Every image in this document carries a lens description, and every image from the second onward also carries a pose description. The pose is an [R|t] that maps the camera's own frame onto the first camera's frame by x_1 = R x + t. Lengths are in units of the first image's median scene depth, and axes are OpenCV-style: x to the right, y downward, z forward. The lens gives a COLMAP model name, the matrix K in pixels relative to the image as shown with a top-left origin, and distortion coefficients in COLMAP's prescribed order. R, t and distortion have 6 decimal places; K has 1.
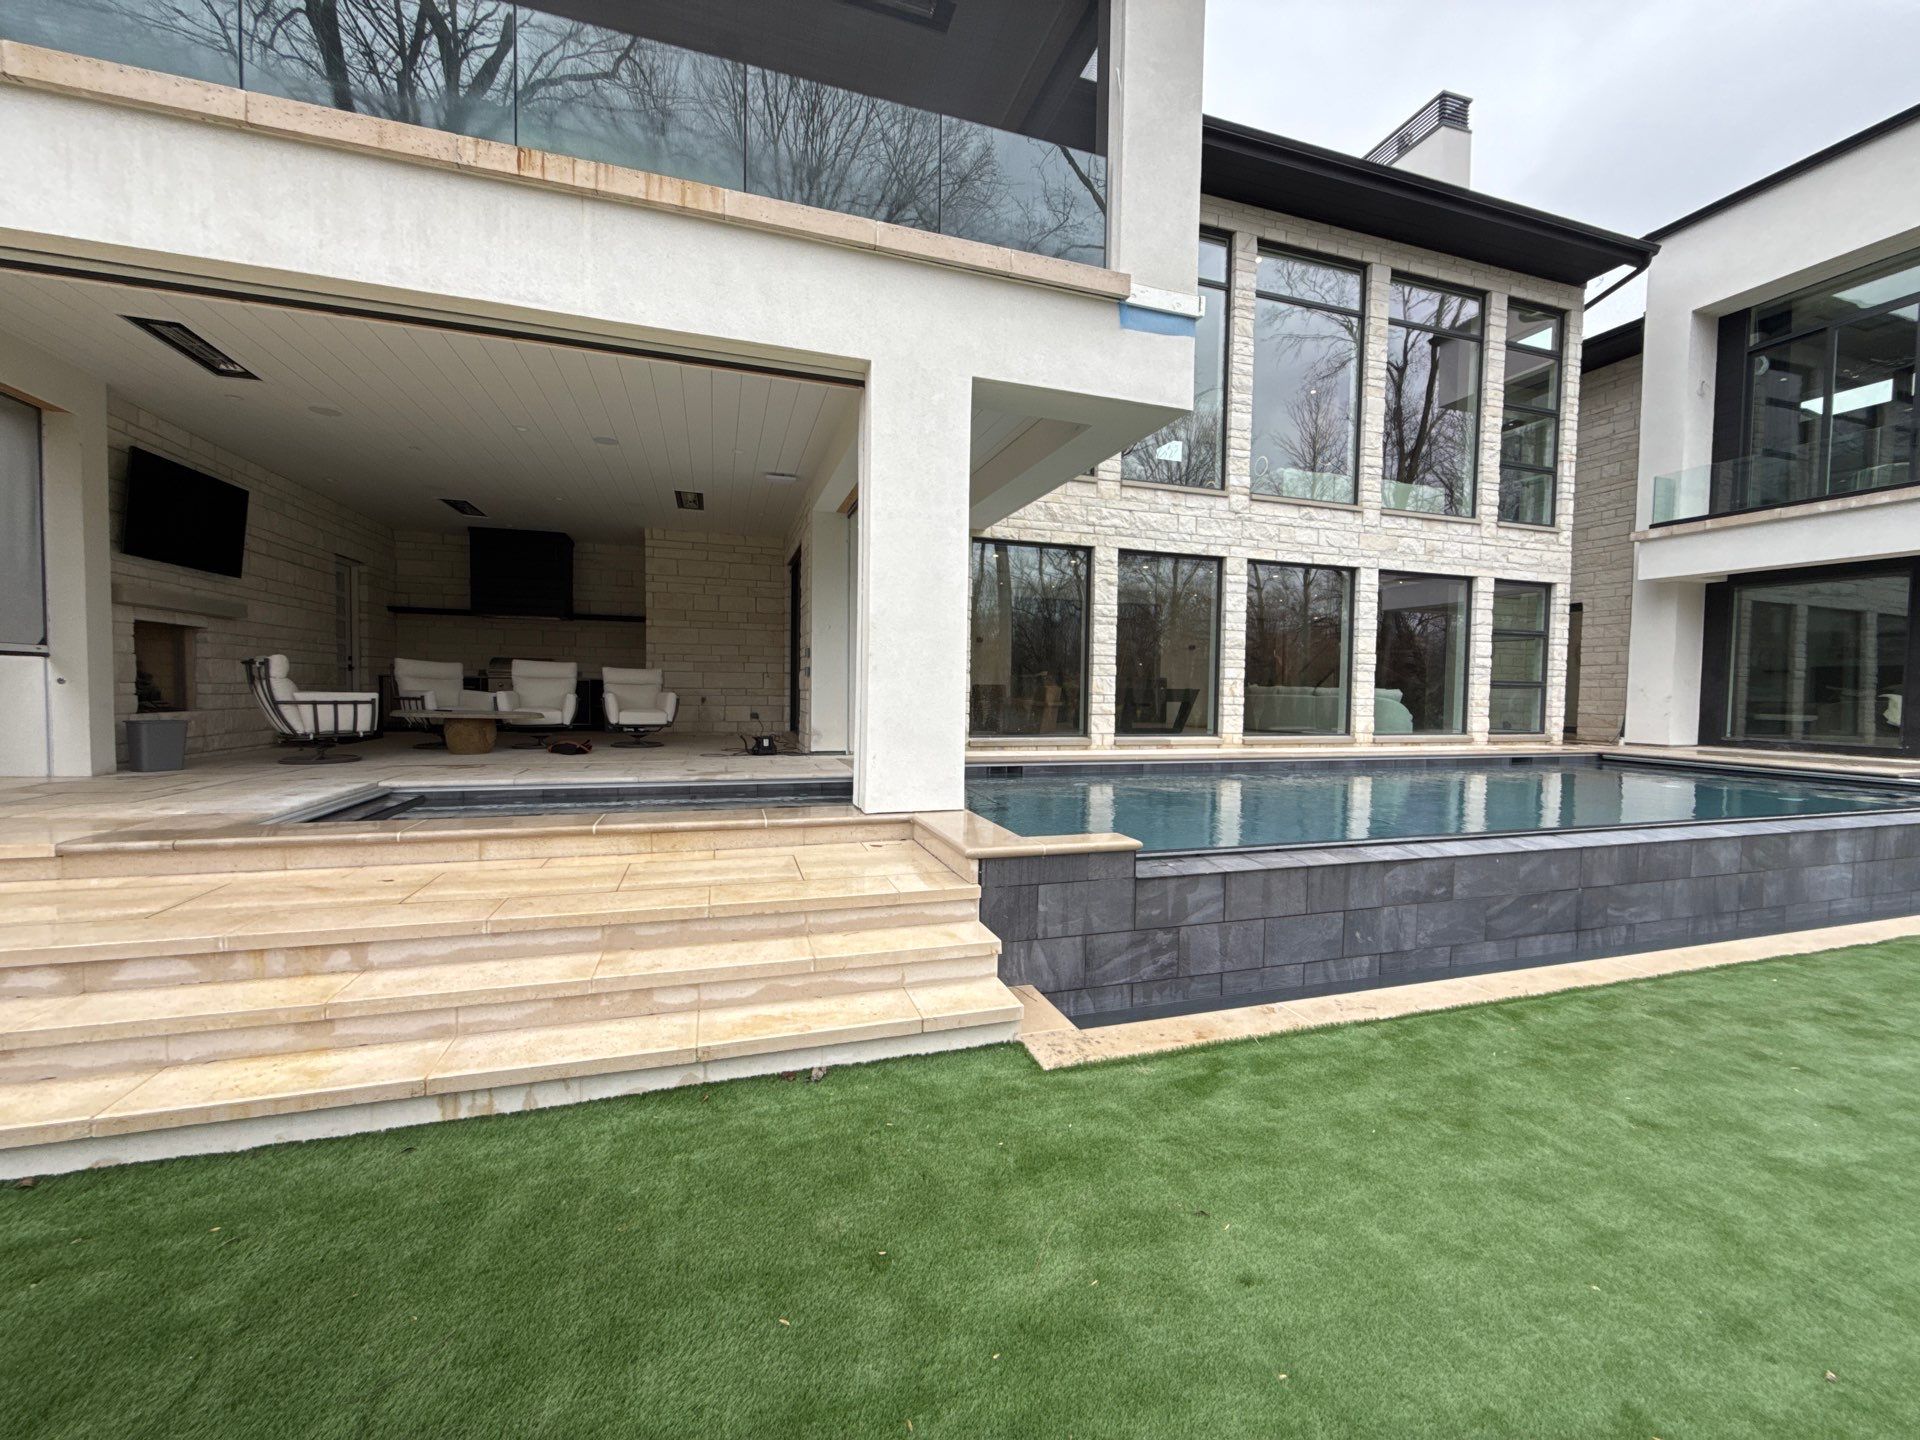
lens RADIAL K [[758.1, 0, 965.4], [0, 758.1, 718.4], [0, 0, 1]] dist [0.001080, -0.001512]
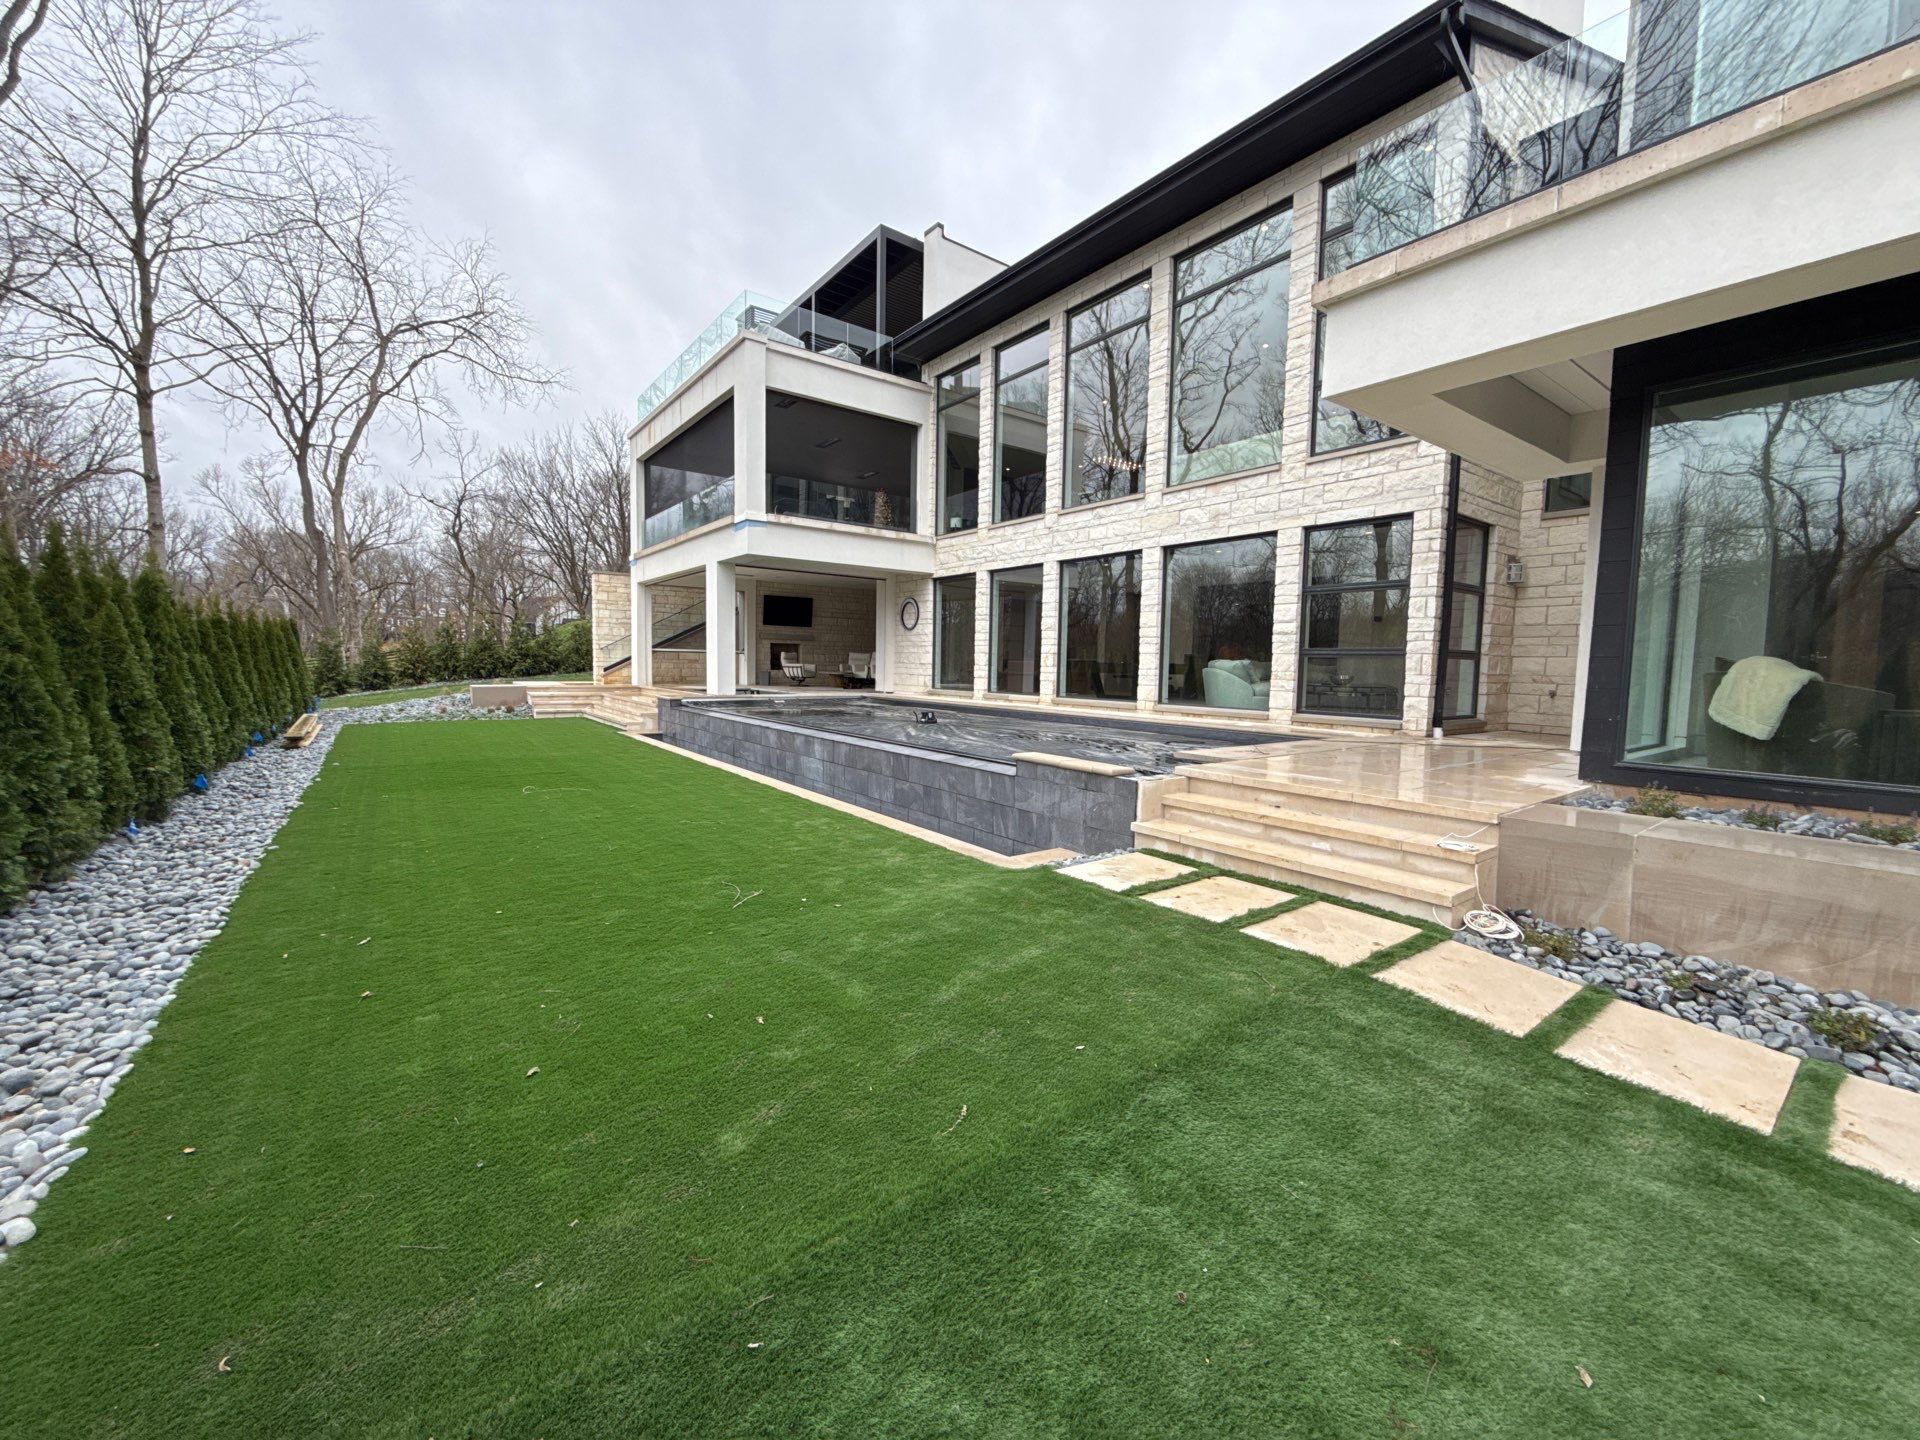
lens RADIAL K [[758.1, 0, 961.9], [0, 758.1, 719.3], [0, 0, 1]] dist [0.001080, -0.001512]
pose [[0.325068, 0.061425, -0.943694, 1.688925], [-0.050501, 0.997592, 0.047537, 0.008708], [0.944341, 0.032205, 0.327387, 0.458258]]
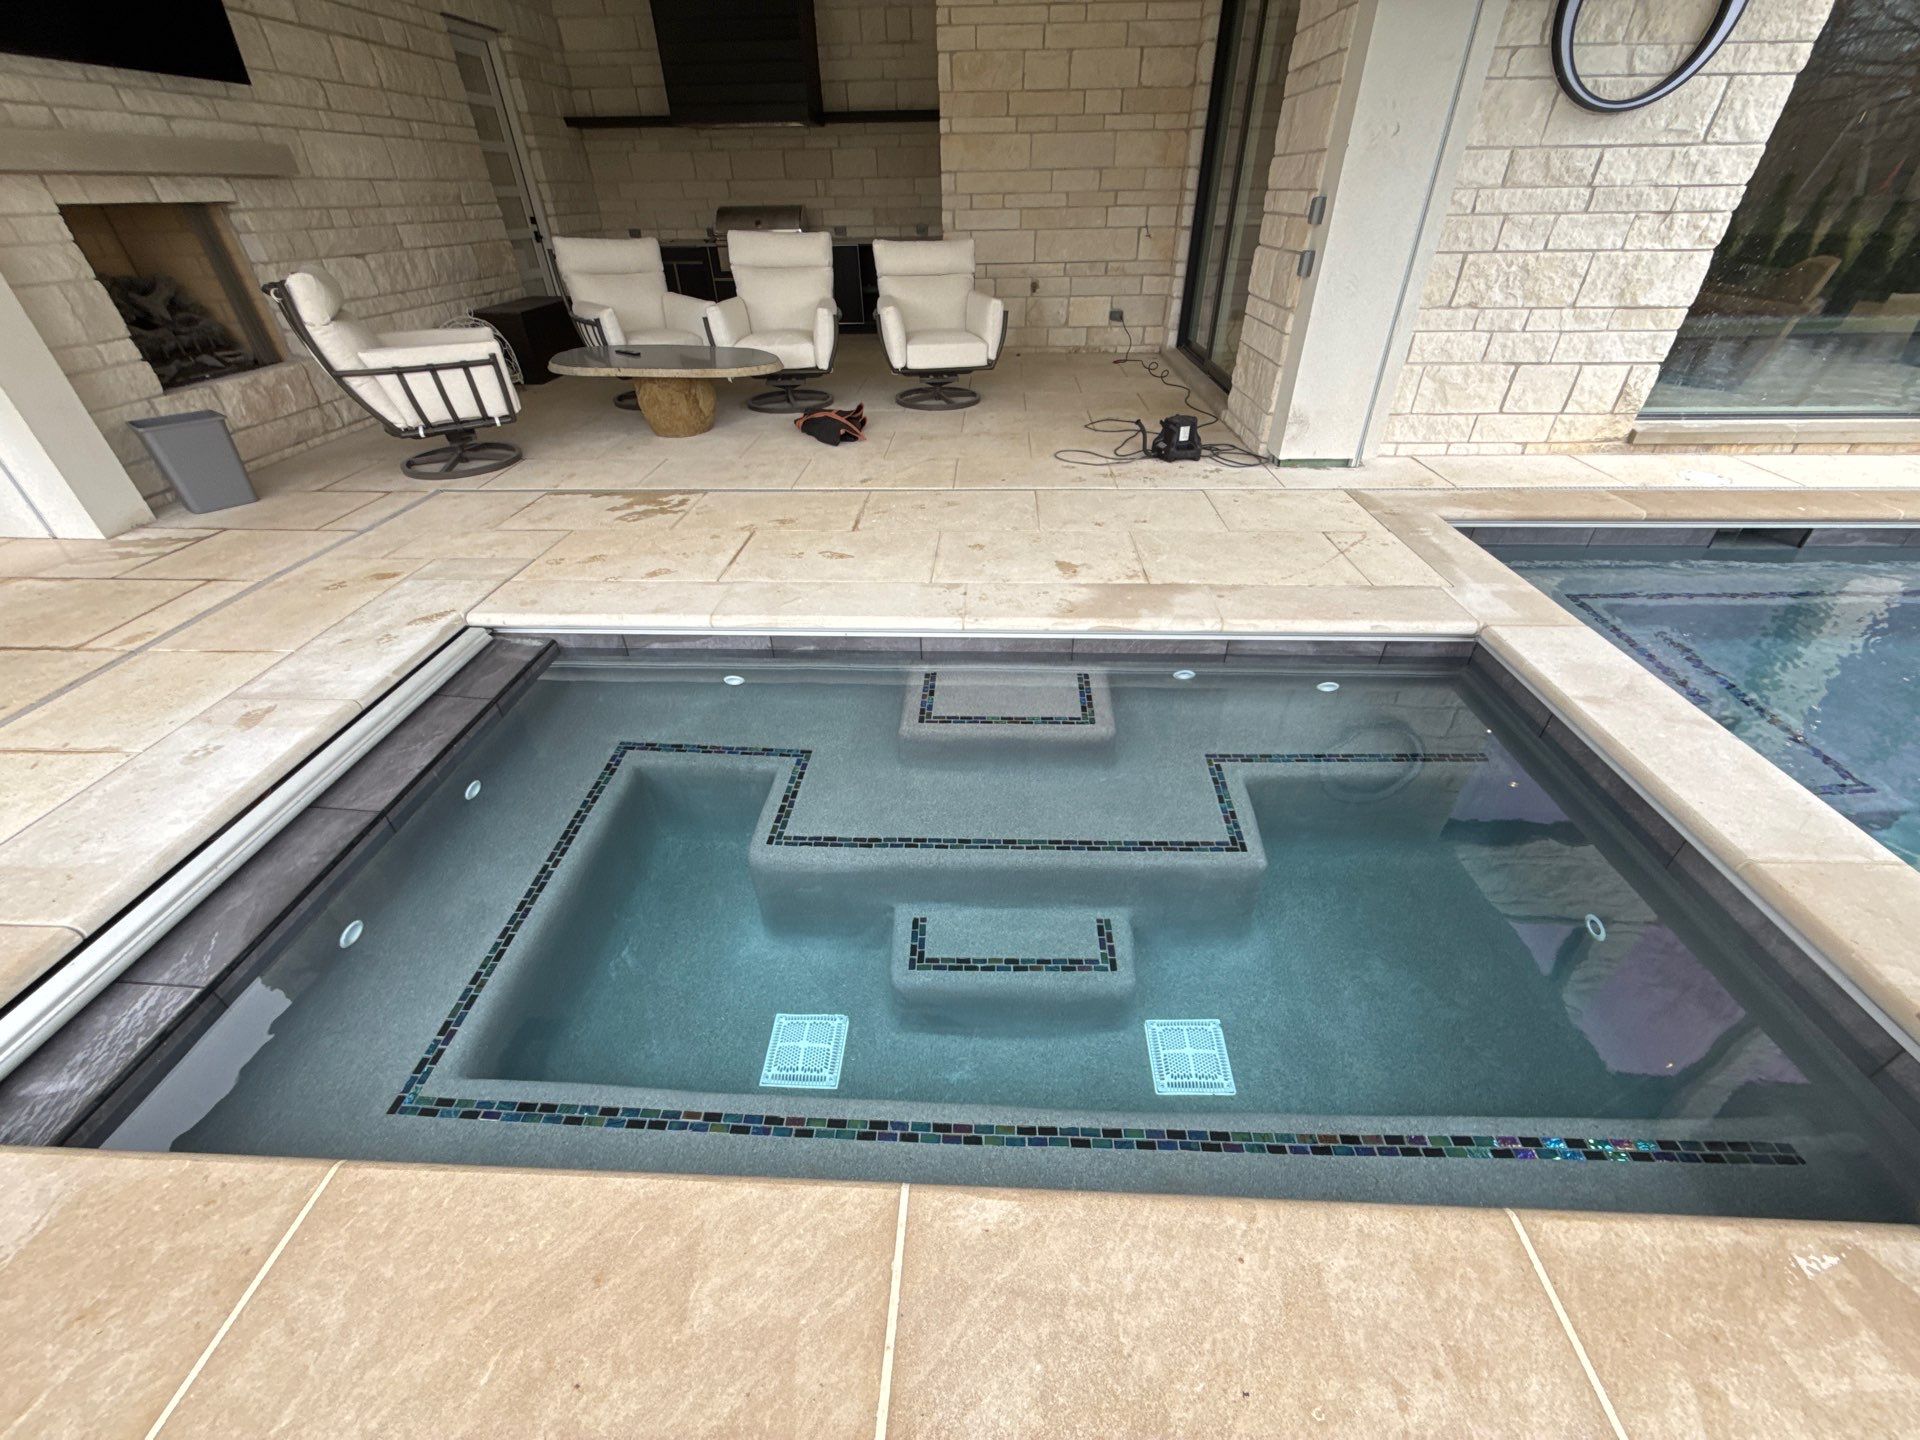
lens RADIAL K [[758.1, 0, 965.3], [0, 758.1, 718.2], [0, 0, 1]] dist [0.001080, -0.001512]
pose [[0.937124, 0.176282, -0.301201, -0.188486], [0.013655, 0.843871, 0.536373, -0.067795], [0.348728, -0.506761, 0.788405, 0.412250]]
